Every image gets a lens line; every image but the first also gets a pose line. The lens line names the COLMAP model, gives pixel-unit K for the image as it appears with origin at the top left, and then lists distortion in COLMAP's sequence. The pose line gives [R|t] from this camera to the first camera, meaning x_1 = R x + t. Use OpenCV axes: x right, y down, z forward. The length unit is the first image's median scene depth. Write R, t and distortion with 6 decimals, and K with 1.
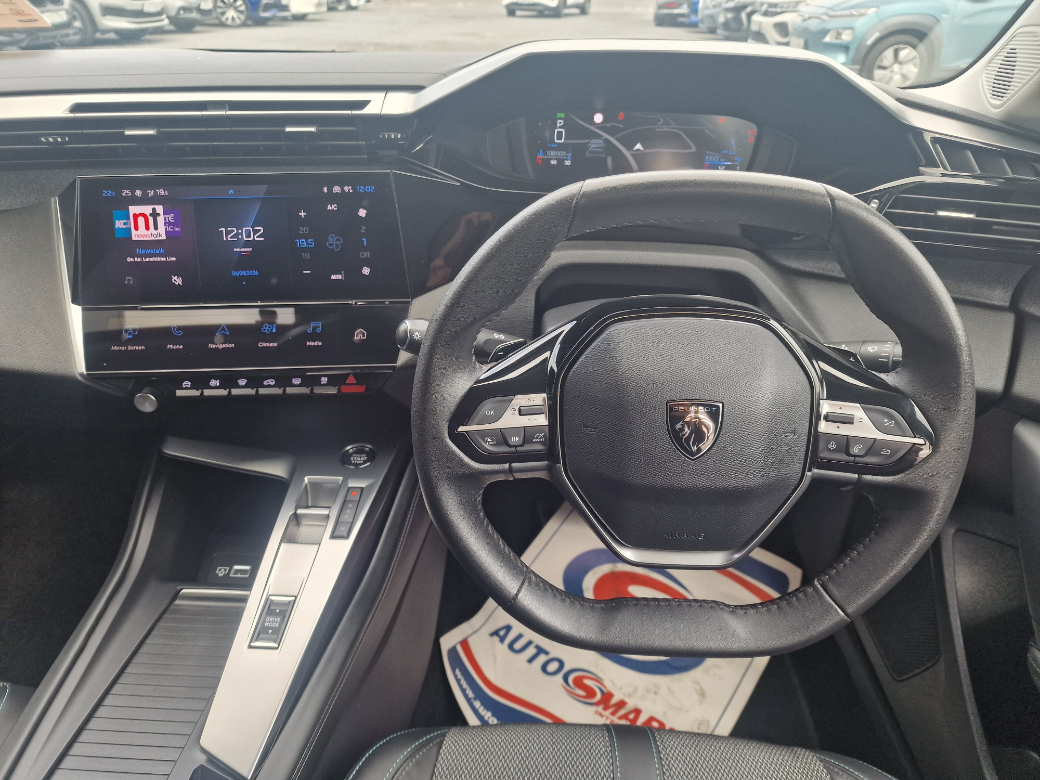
lens RADIAL K [[703.4, 0, 518.0], [0, 703.4, 384.0], [0, 0, 1]] dist [0.015066, -0.011463]
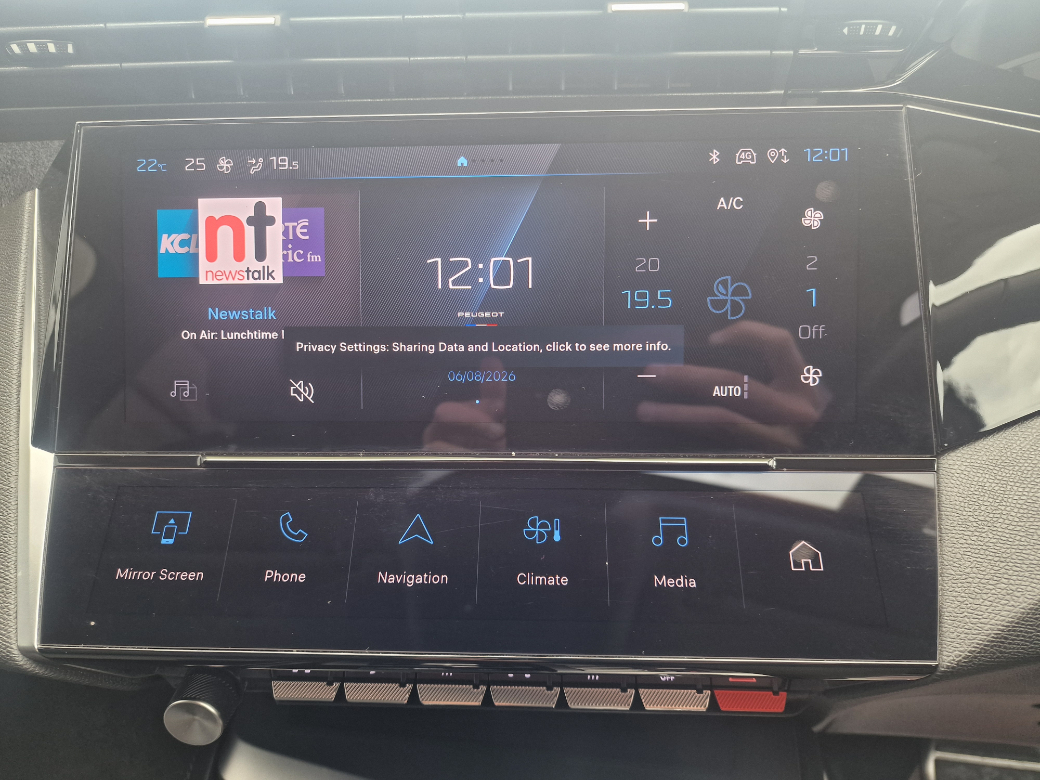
lens RADIAL K [[703.4, 0, 515.2], [0, 703.4, 388.2], [0, 0, 1]] dist [0.015066, -0.011463]
pose [[0.996374, 0.024040, -0.081611, -0.342040], [-0.034082, 0.991700, -0.123975, -0.106705], [0.077953, 0.126306, 0.988924, 0.641124]]
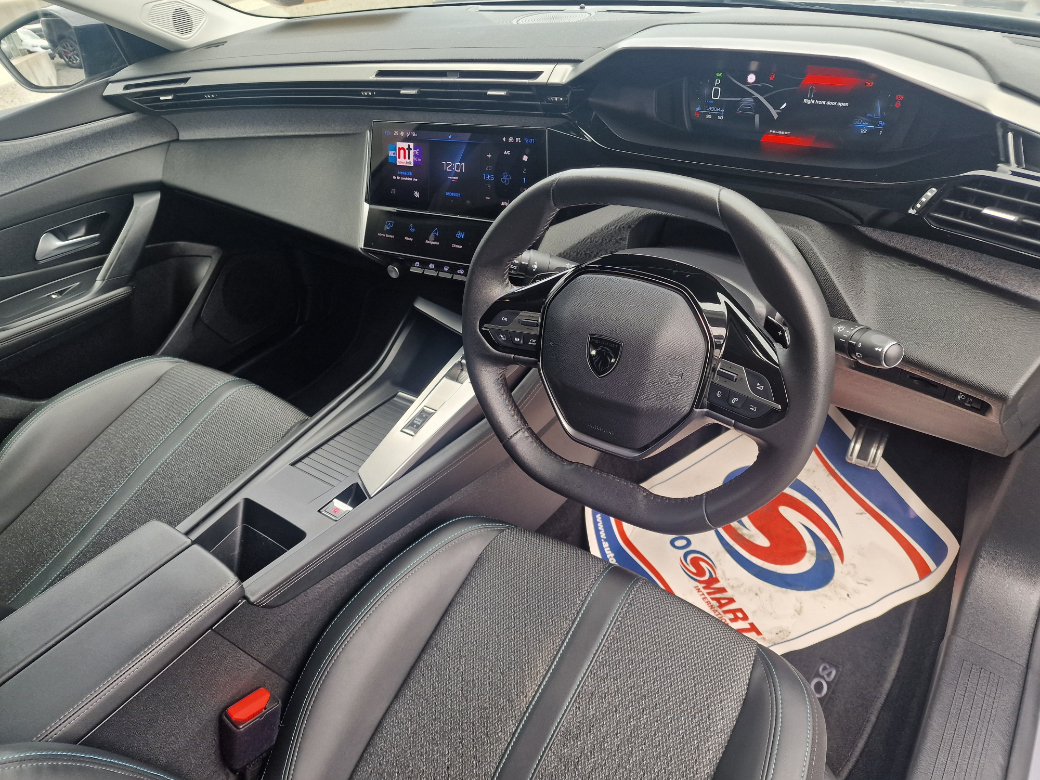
lens RADIAL K [[703.4, 0, 520.7], [0, 703.4, 392.3], [0, 0, 1]] dist [0.015066, -0.011463]
pose [[0.834627, 0.245055, -0.493301, 0.556803], [-0.155493, 0.963980, 0.215790, -0.099639], [0.528413, -0.103399, 0.842667, -0.201404]]
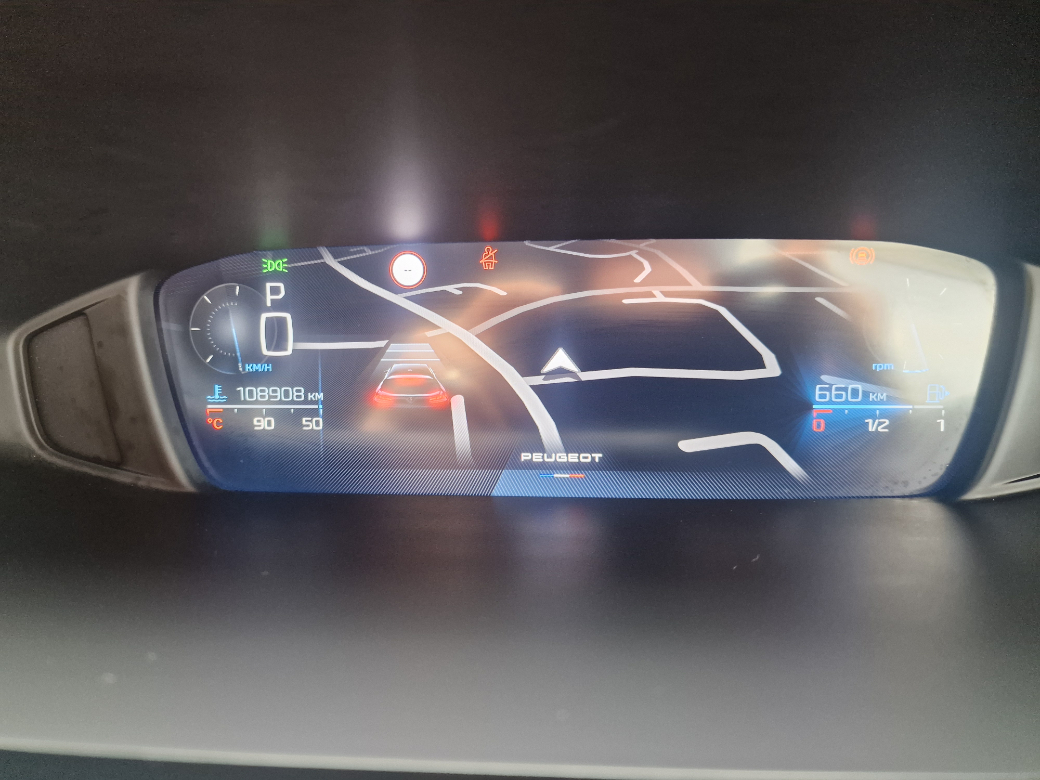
lens RADIAL K [[703.4, 0, 521.1], [0, 703.4, 393.0], [0, 0, 1]] dist [0.015066, -0.011463]
pose [[0.998908, -0.040016, -0.024131, 0.190043], [0.033750, 0.974977, -0.219730, -0.310899], [0.032320, 0.218676, 0.975262, 0.862600]]
